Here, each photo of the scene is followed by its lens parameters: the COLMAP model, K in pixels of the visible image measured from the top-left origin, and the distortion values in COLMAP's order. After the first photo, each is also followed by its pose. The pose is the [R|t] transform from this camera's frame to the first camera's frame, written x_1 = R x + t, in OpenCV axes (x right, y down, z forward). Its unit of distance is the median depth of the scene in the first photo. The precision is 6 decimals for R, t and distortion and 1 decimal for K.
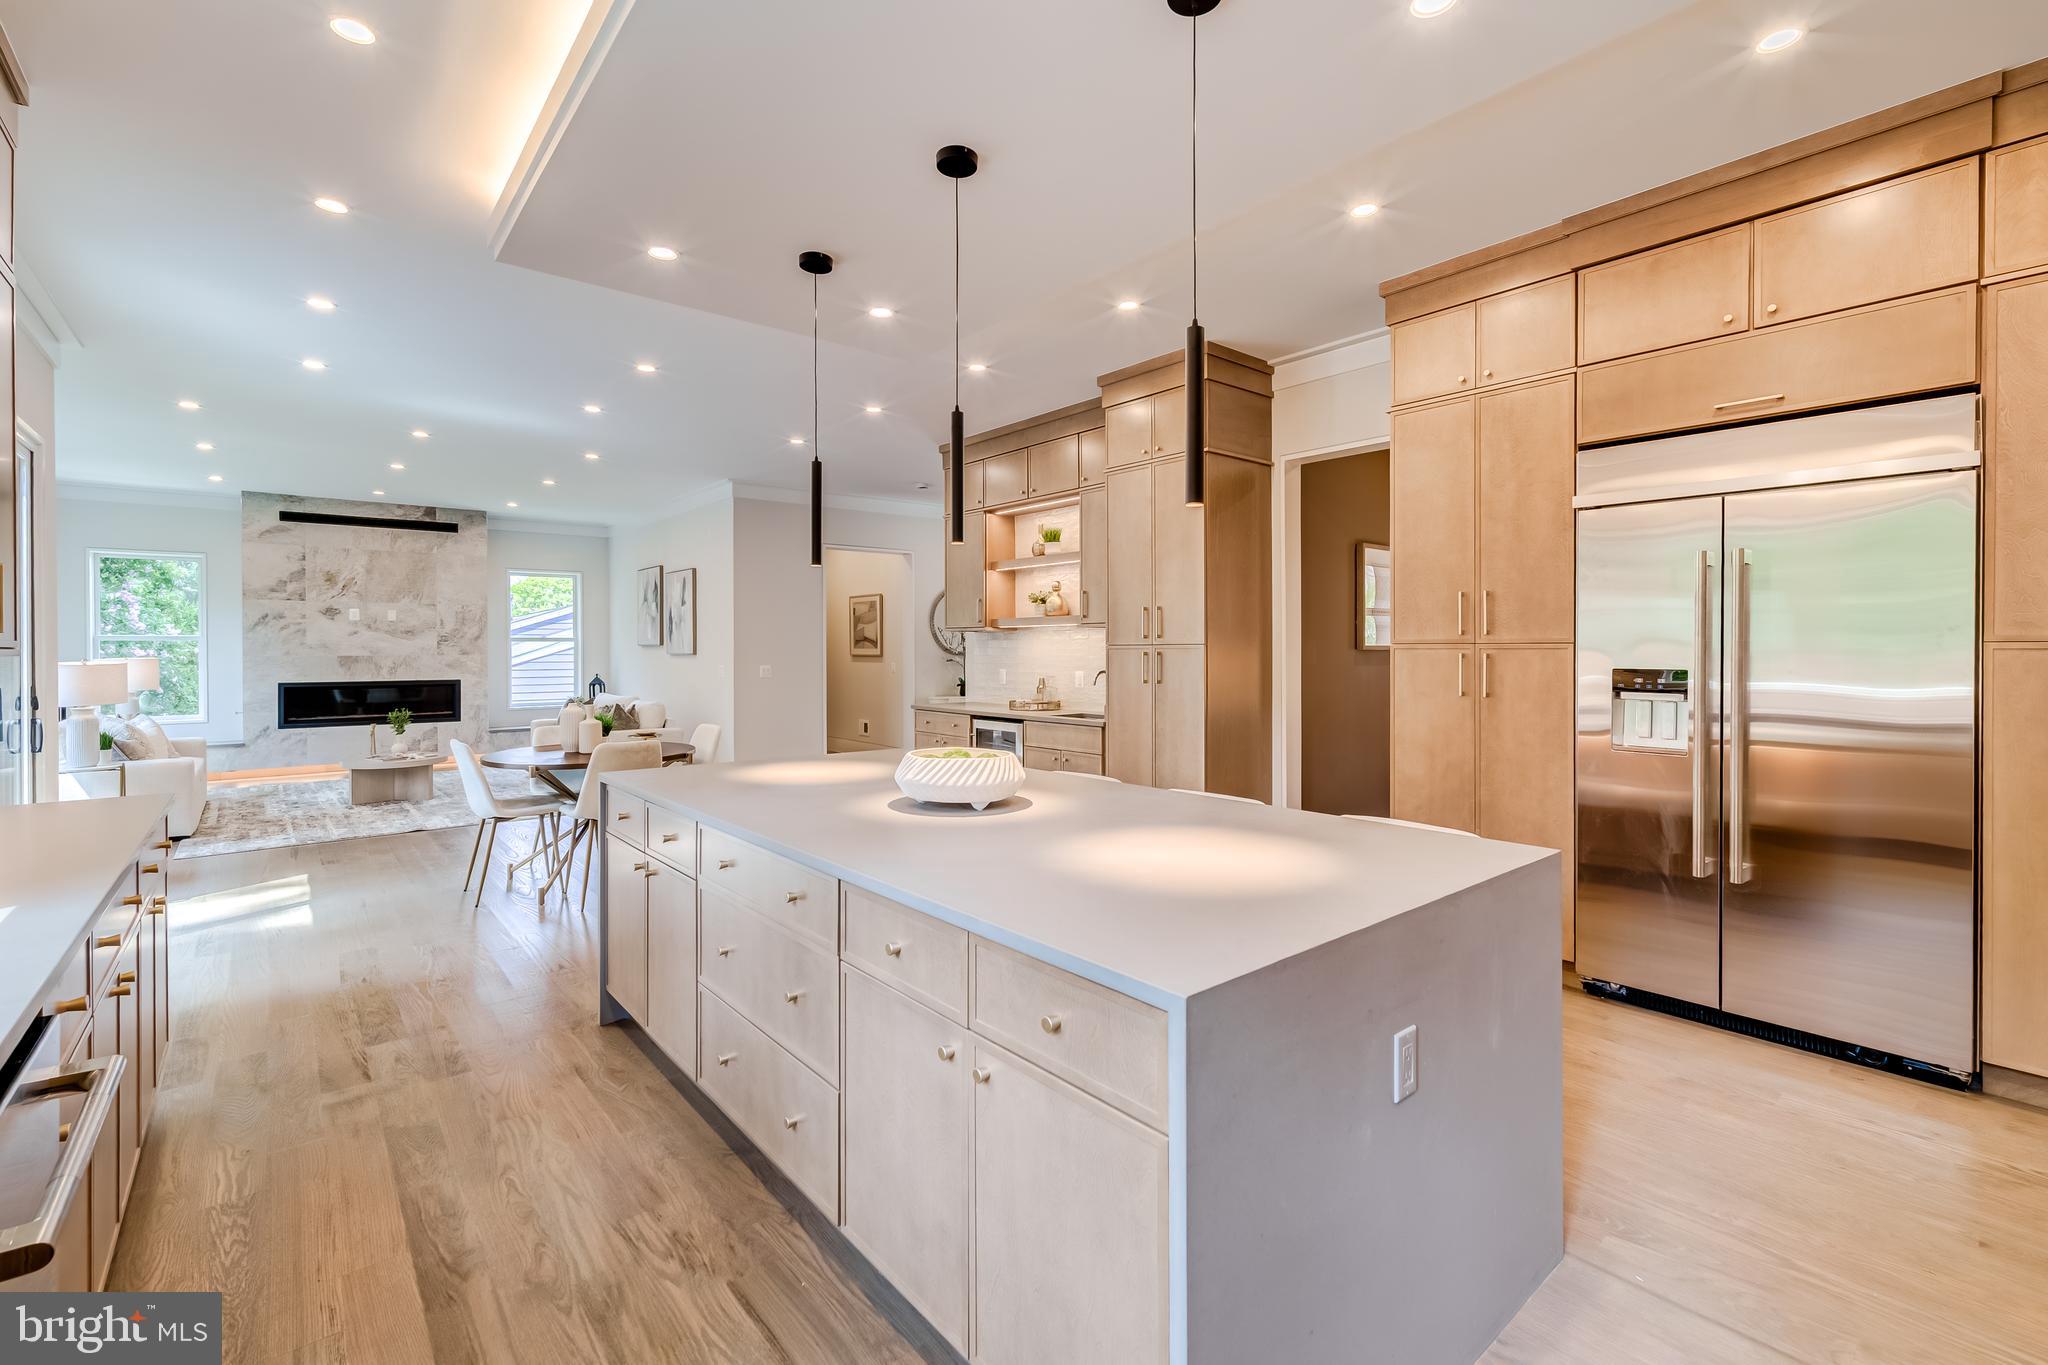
lens RADIAL K [[895.8, 0, 1008.5], [0, 895.8, 668.3], [0, 0, 1]] dist [0.005705, 0.000218]
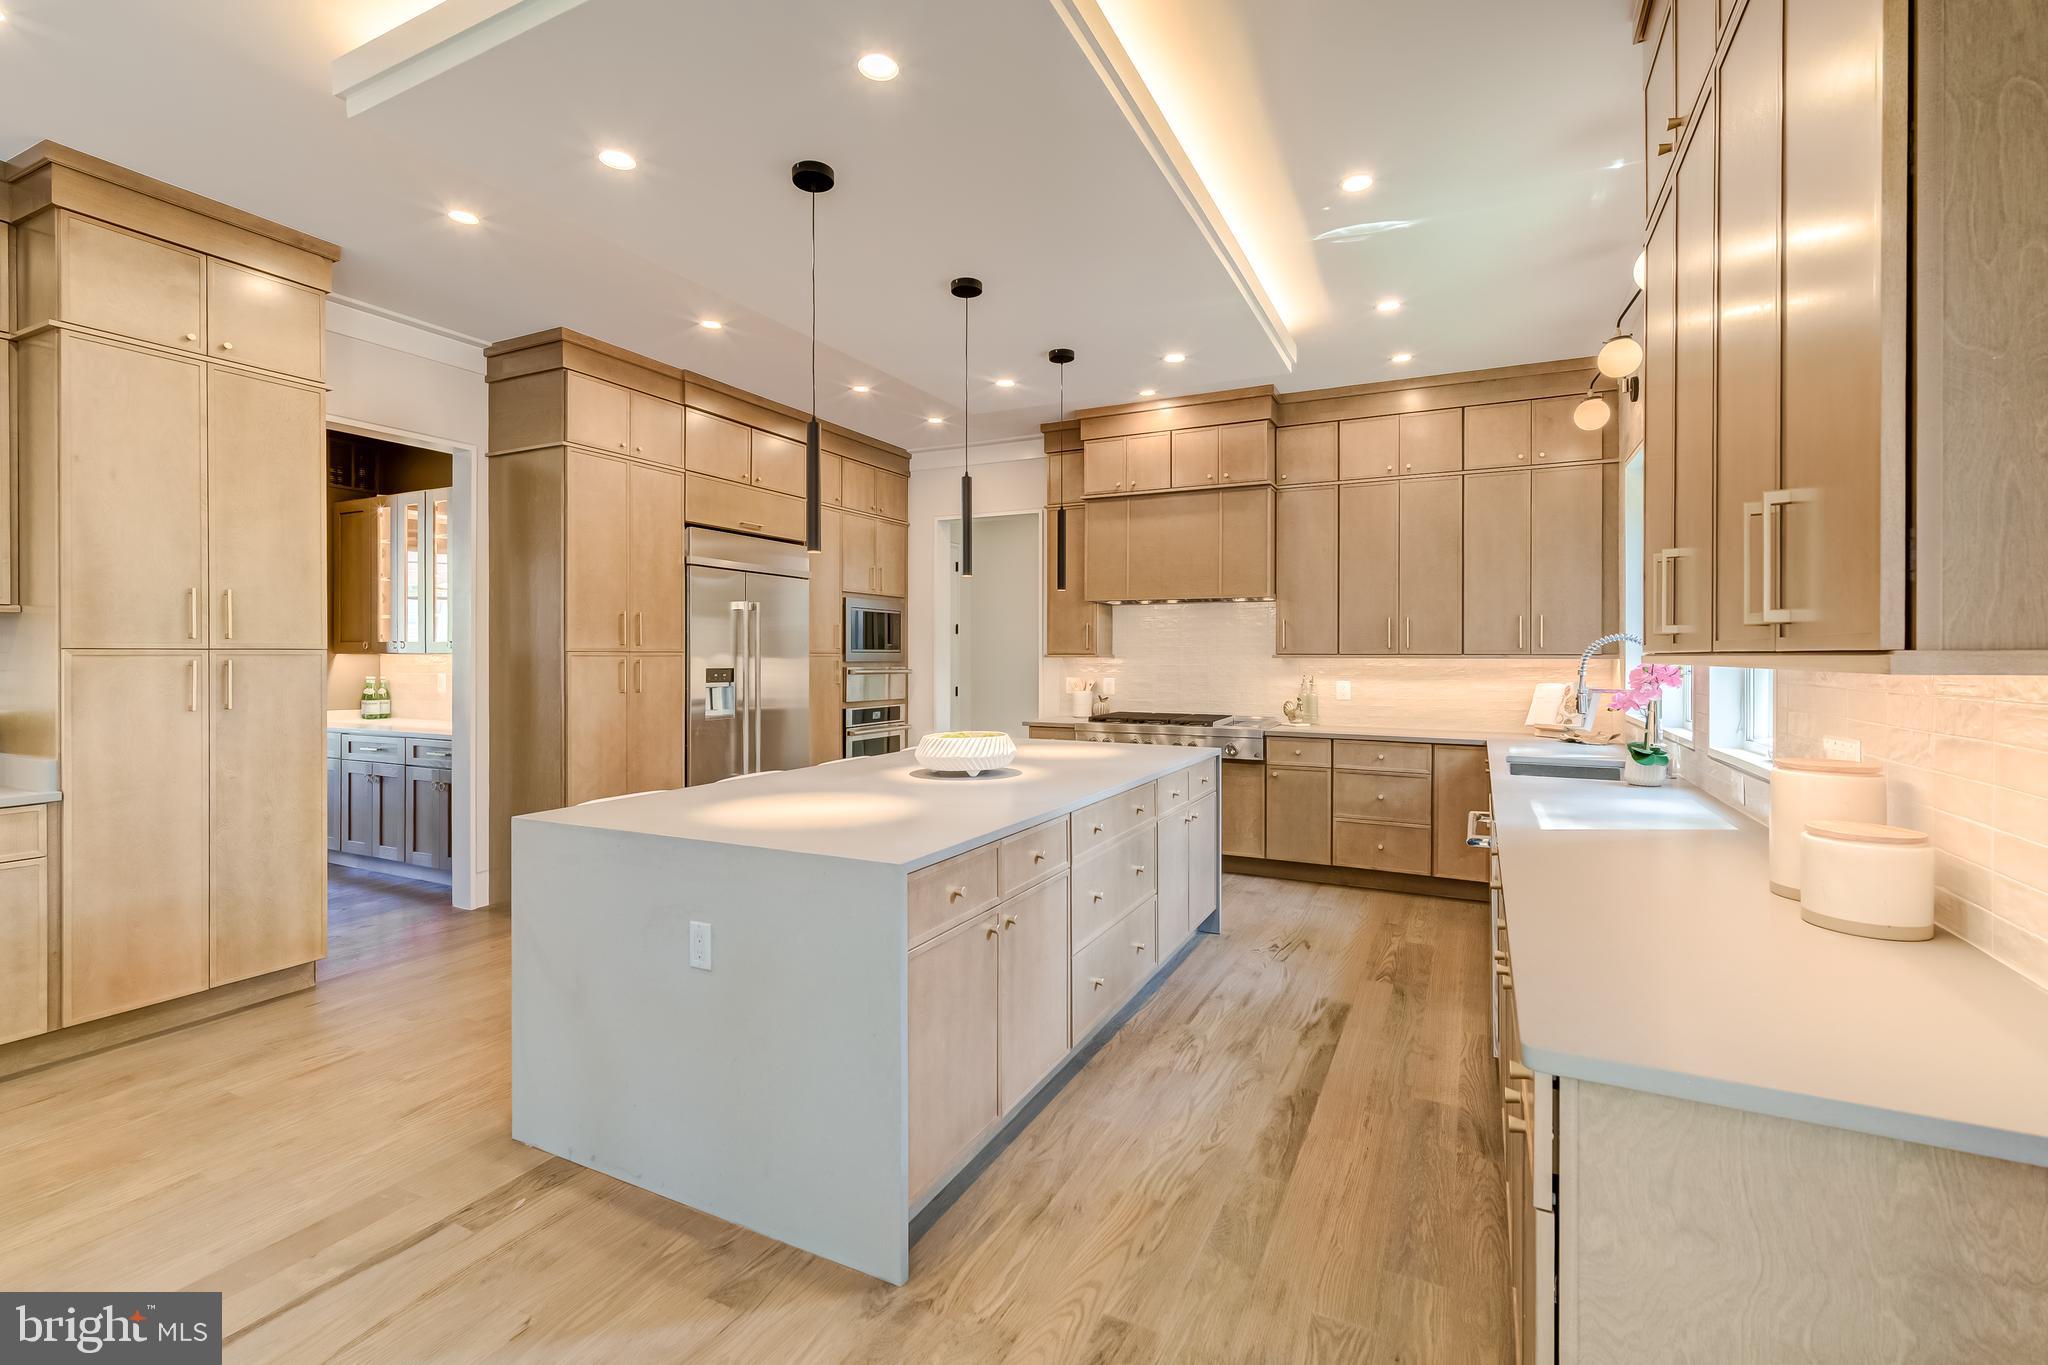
lens RADIAL K [[895.8, 0, 1019.2], [0, 895.8, 654.3], [0, 0, 1]] dist [0.005705, 0.000218]
pose [[-0.402795, 0.004135, 0.915281, -1.016626], [0.019915, 0.999793, 0.004248, -0.020433], [-0.915073, 0.019939, -0.402794, 1.143393]]
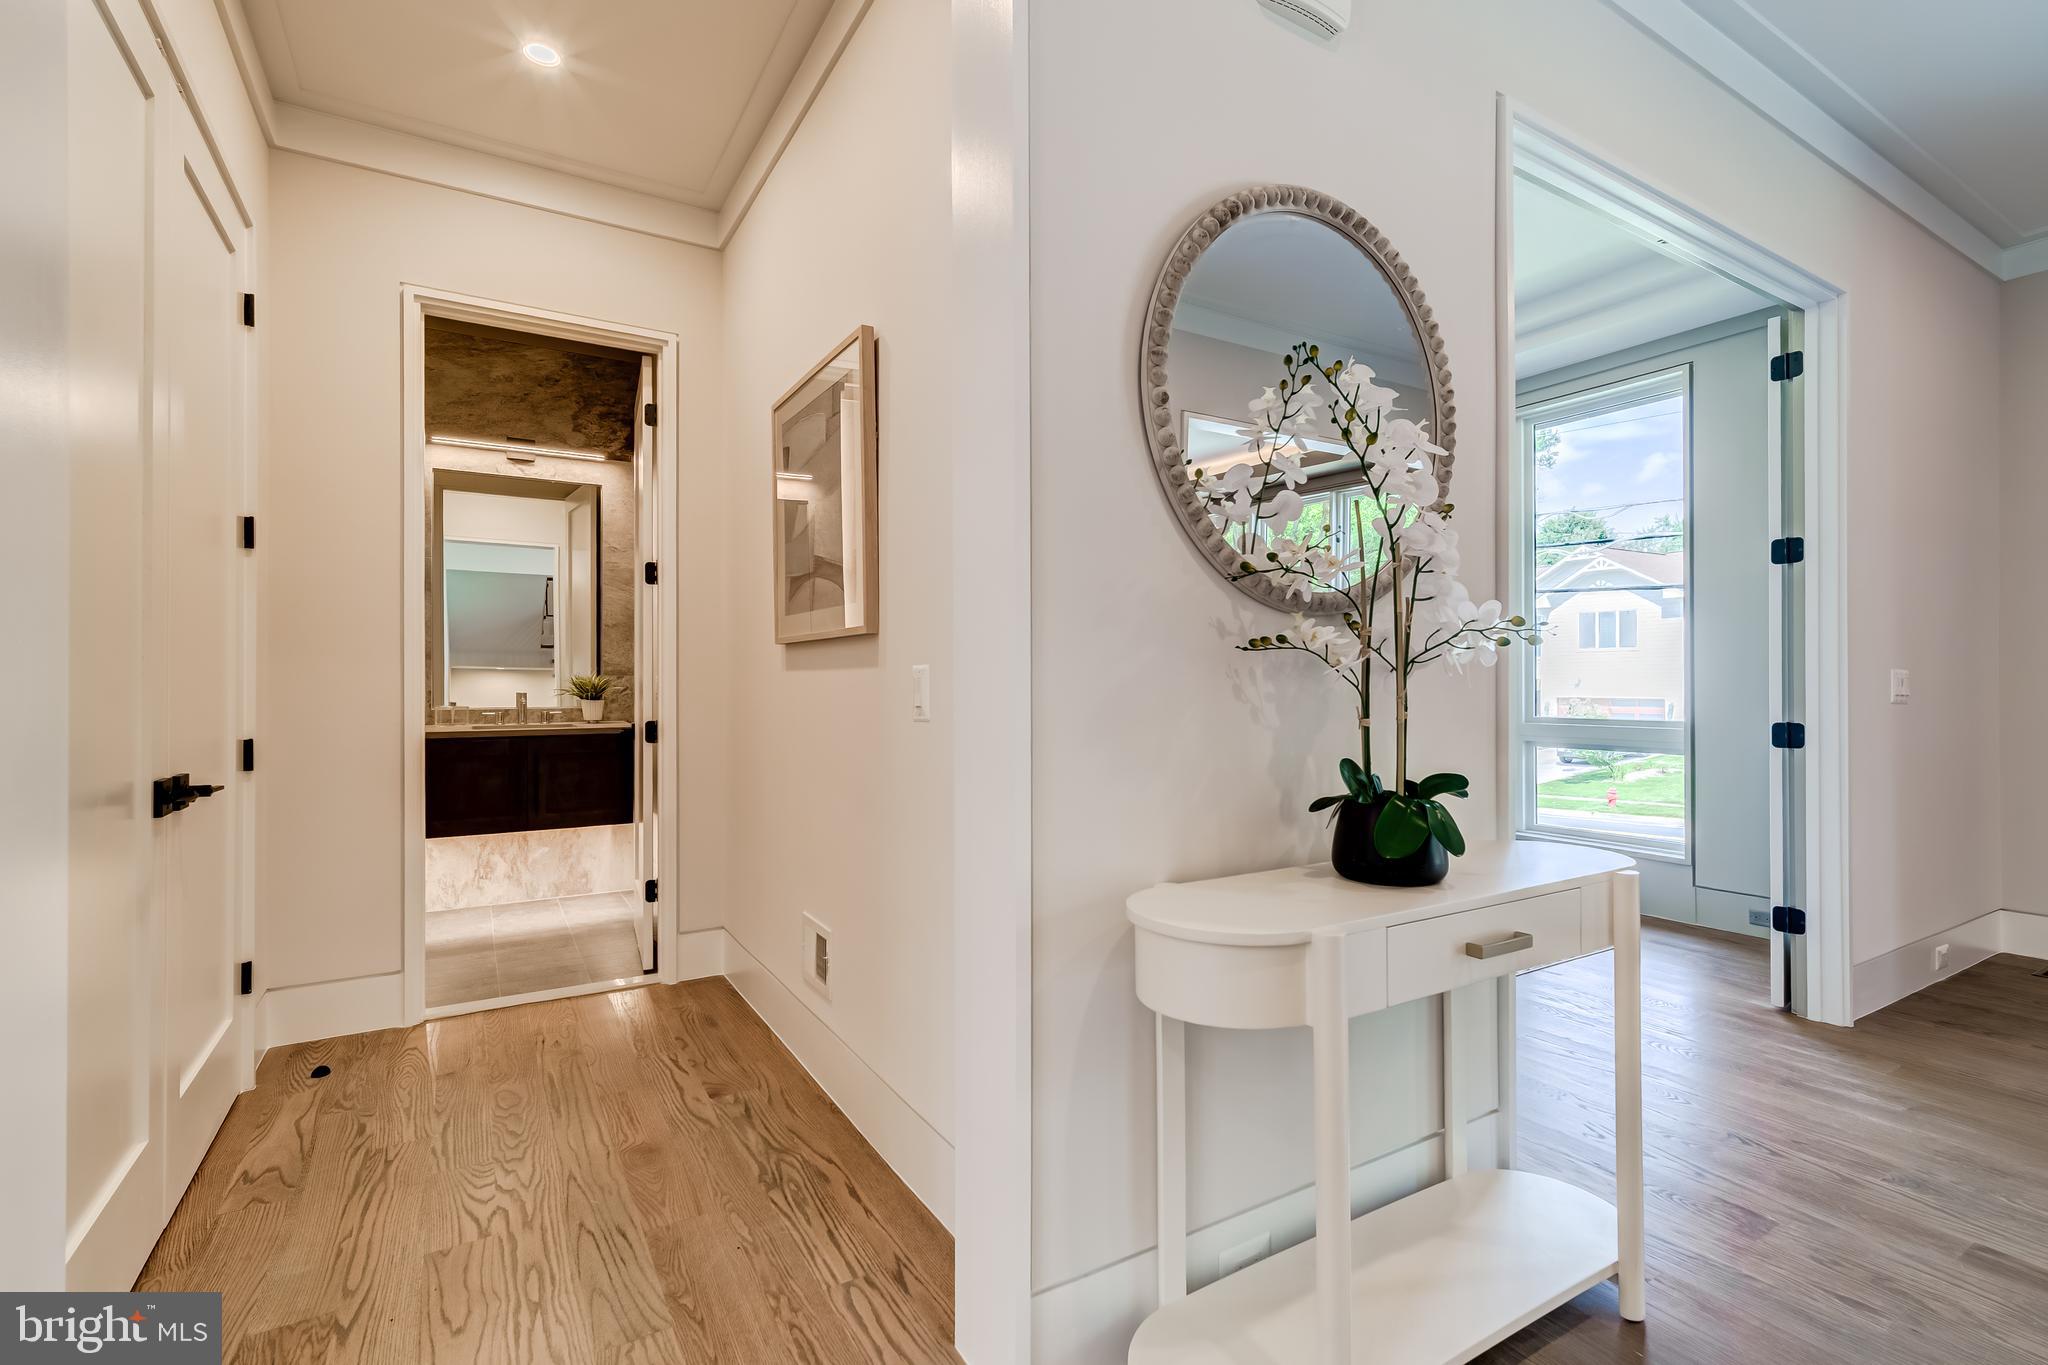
lens RADIAL K [[895.8, 0, 1058.1], [0, 895.8, 685.4], [0, 0, 1]] dist [0.005705, 0.000218]
pose [[0.991938, -0.001351, -0.126714, -0.254836], [-0.002105, 0.999630, -0.027135, 0.006731], [0.126704, 0.027183, 0.991568, 2.631619]]
